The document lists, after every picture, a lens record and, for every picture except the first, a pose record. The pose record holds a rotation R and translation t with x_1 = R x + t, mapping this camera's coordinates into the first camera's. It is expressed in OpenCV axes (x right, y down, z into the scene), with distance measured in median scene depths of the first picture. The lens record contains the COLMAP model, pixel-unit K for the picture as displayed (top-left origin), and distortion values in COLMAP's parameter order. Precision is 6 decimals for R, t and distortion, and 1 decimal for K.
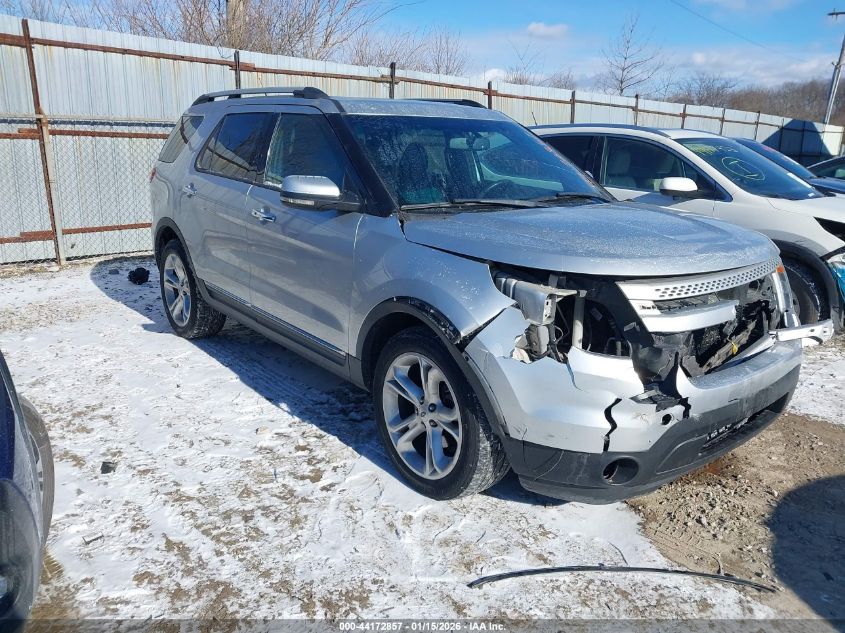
lens RADIAL K [[674.8, 0, 422.5], [0, 674.8, 316.5], [0, 0, 1]] dist [-0.015422, -0.006915]
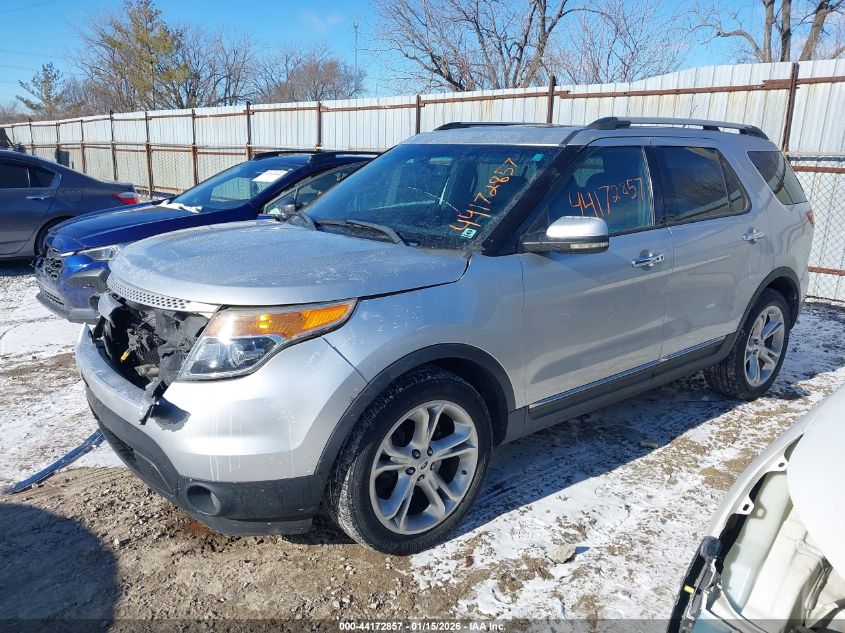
lens RADIAL K [[635.4, 0, 422.5], [0, 635.4, 316.5], [0, 0, 1]] dist [0.040228, -0.000723]
pose [[0.013521, 0.211070, -0.977377, 1.048137], [-0.277910, 0.939748, 0.199099, -0.228346], [0.960512, 0.268931, 0.071365, 1.006749]]
